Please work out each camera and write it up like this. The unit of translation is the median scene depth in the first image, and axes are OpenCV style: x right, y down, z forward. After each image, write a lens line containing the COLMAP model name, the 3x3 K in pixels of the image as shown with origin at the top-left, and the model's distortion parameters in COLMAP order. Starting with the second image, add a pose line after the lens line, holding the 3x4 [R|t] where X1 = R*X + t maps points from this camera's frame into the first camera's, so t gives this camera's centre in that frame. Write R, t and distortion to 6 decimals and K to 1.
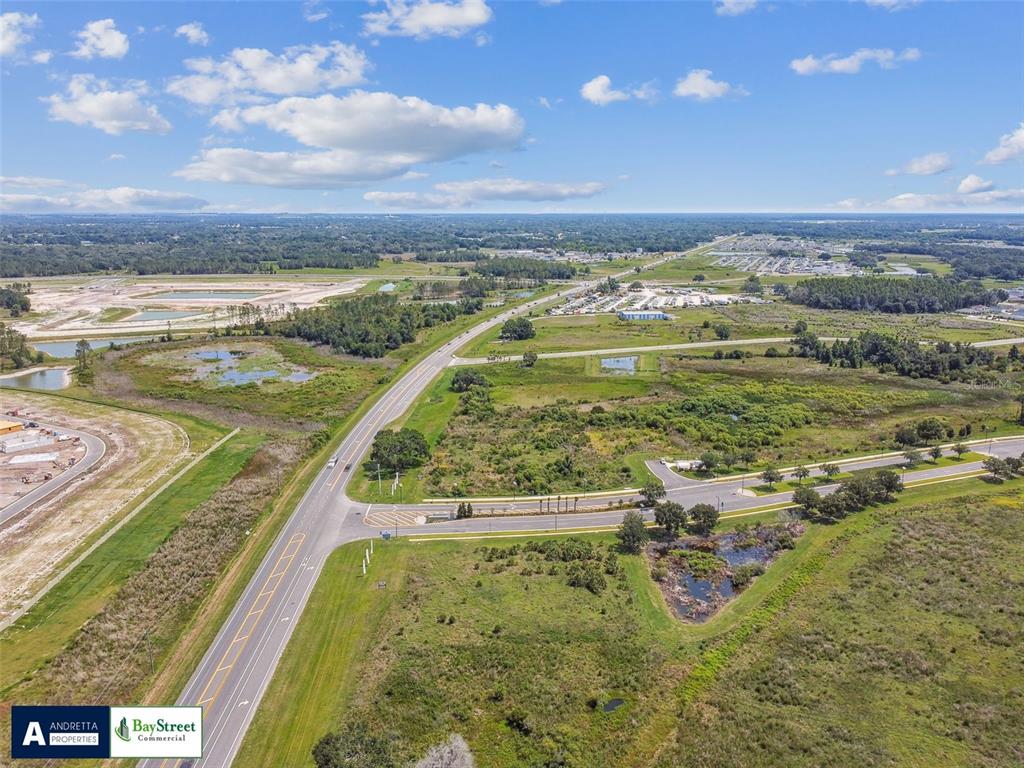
lens RADIAL K [[802.1, 0, 512.0], [0, 802.1, 384.0], [0, 0, 1]] dist [-0.002979, -0.006421]
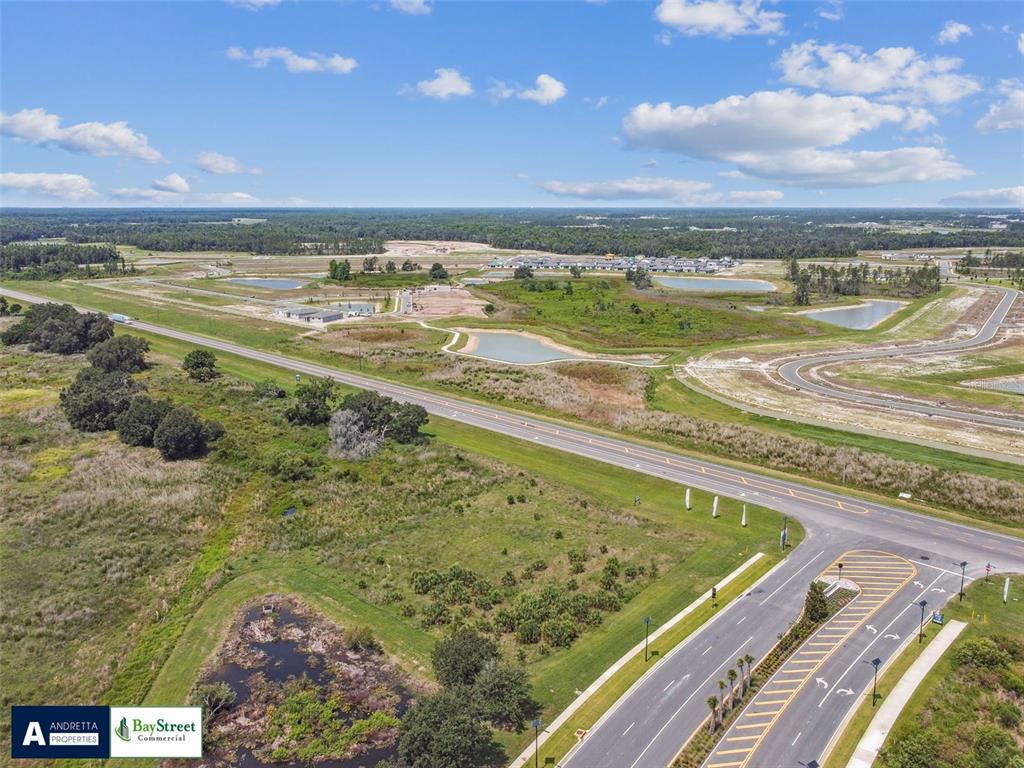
lens RADIAL K [[806.0, 0, 512.0], [0, 806.0, 384.0], [0, 0, 1]] dist [-0.003738, 0.003071]
pose [[-0.725035, 0.150088, -0.672160, 0.346450], [-0.147968, 0.919228, 0.364864, -0.102661], [0.672629, 0.363997, -0.644264, 1.048604]]
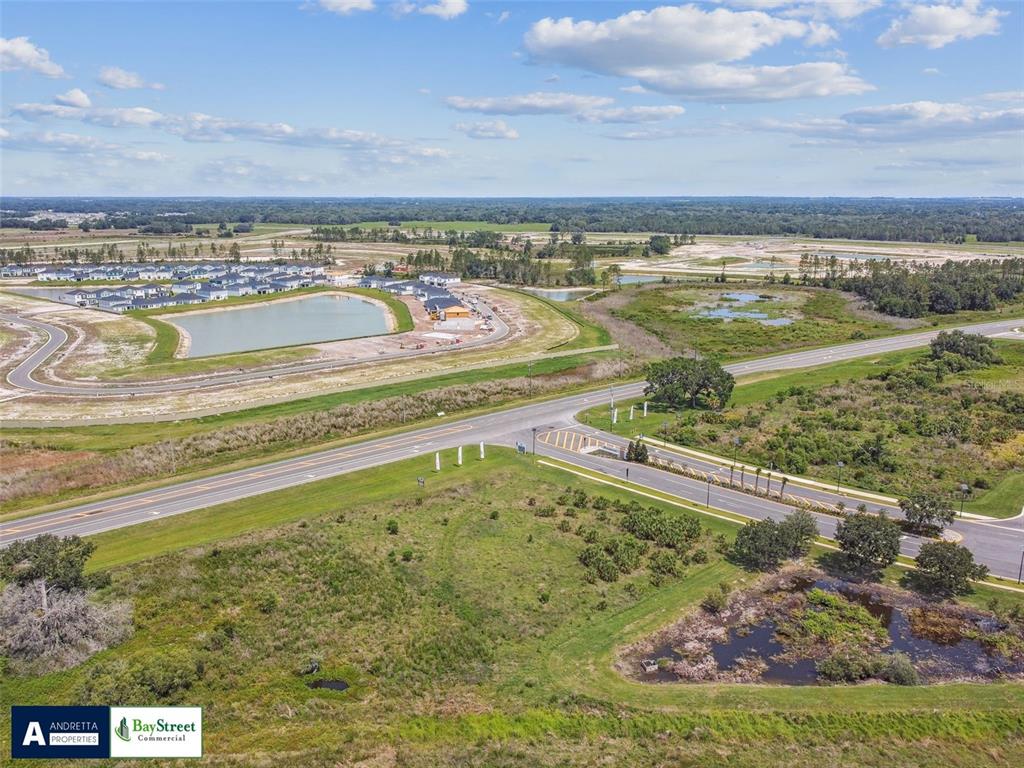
lens RADIAL K [[819.2, 0, 512.0], [0, 819.2, 384.0], [0, 0, 1]] dist [-0.001581, -0.000534]
pose [[0.626858, 0.177421, -0.758664, 0.394572], [-0.168762, 0.981530, 0.090098, 0.043872], [0.760637, 0.071555, 0.645222, 0.386259]]
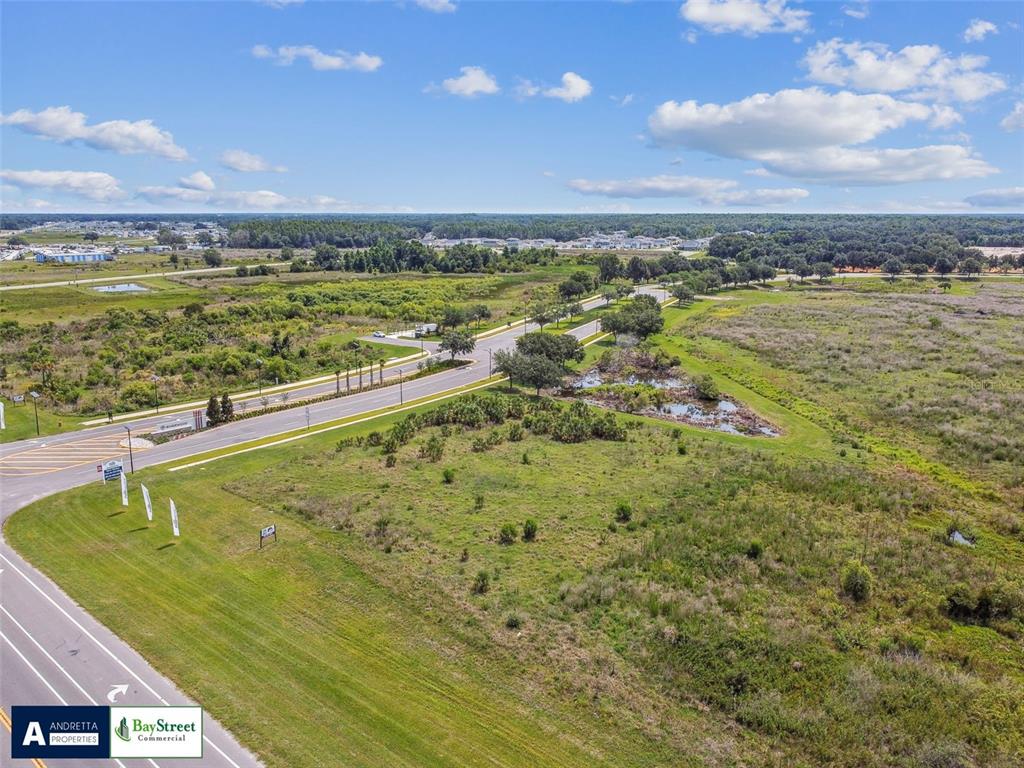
lens RADIAL K [[806.0, 0, 512.0], [0, 806.0, 384.0], [0, 0, 1]] dist [-0.003738, 0.003071]
pose [[0.696443, -0.149295, 0.701911, -0.258426], [0.152678, 0.986552, 0.058348, 0.129815], [-0.701183, 0.066530, 0.709871, 0.473897]]
